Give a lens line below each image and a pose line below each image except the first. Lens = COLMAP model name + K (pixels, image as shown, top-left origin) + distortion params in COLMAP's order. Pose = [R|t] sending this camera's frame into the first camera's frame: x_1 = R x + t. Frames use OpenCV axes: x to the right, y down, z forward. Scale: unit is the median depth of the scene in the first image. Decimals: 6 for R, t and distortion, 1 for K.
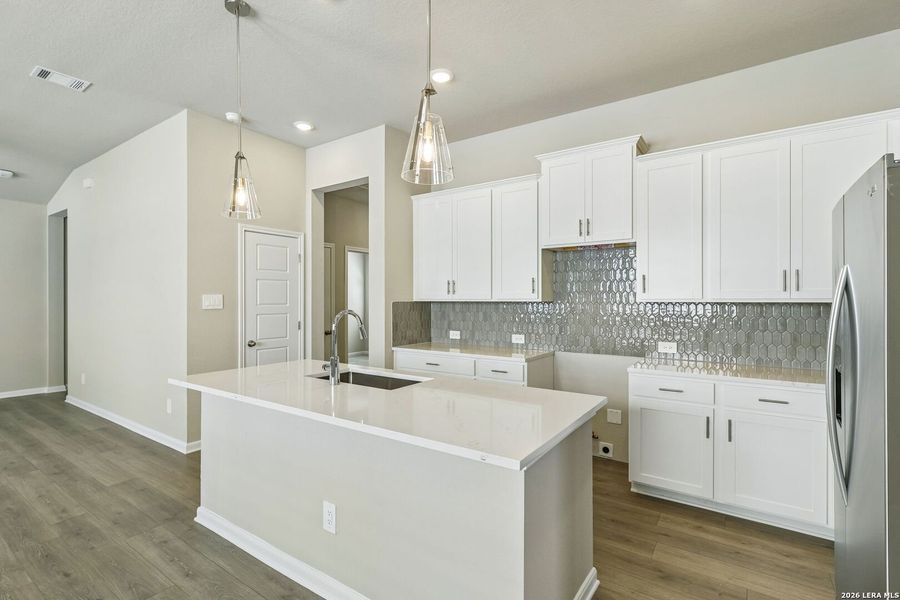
lens RADIAL K [[423.5, 0, 449.9], [0, 423.5, 302.3], [0, 0, 1]] dist [0.001202, -0.000060]
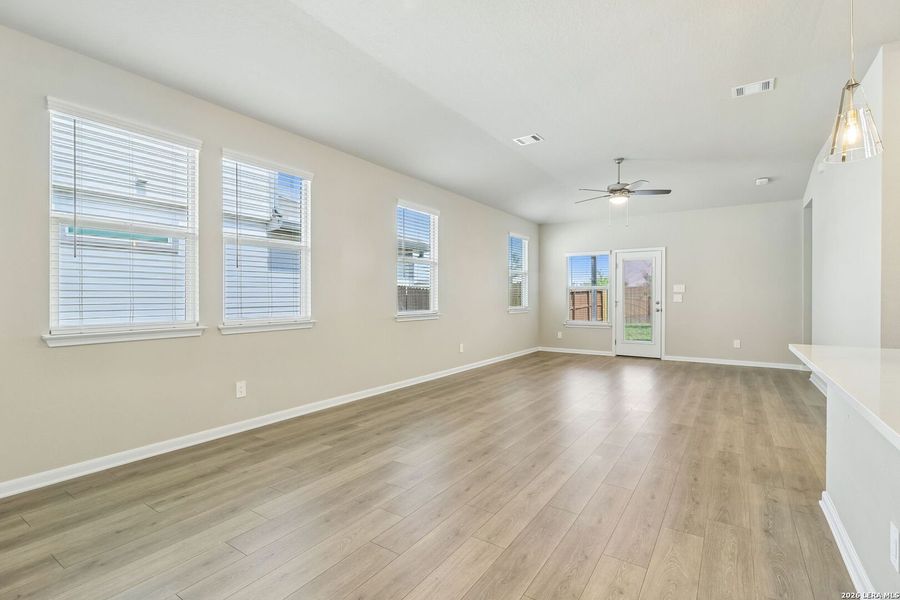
lens RADIAL K [[421.2, 0, 451.0], [0, 421.2, 299.2], [0, 0, 1]] dist [0.002333, 0.000044]
pose [[0.012981, 0.002786, -0.999912, 0.207594], [-0.004364, 0.999987, 0.002730, 0.049955], [0.999906, 0.004328, 0.012993, 0.127687]]
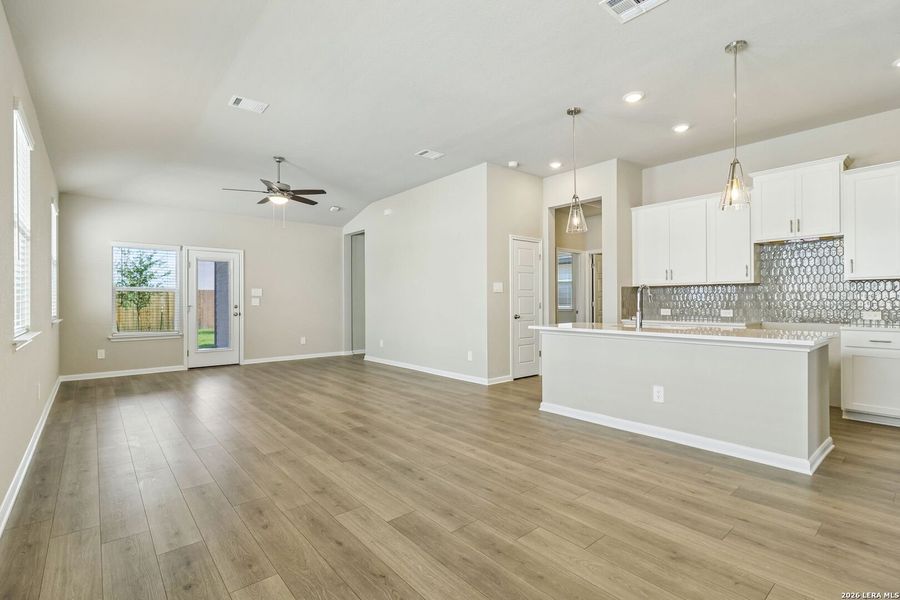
lens RADIAL K [[421.2, 0, 451.0], [0, 421.2, 299.2], [0, 0, 1]] dist [0.002333, 0.000044]
pose [[0.965072, -0.006856, -0.261895, -0.340463], [0.005125, 0.999960, -0.007290, 0.052876], [0.261934, 0.005693, 0.965069, -0.507757]]
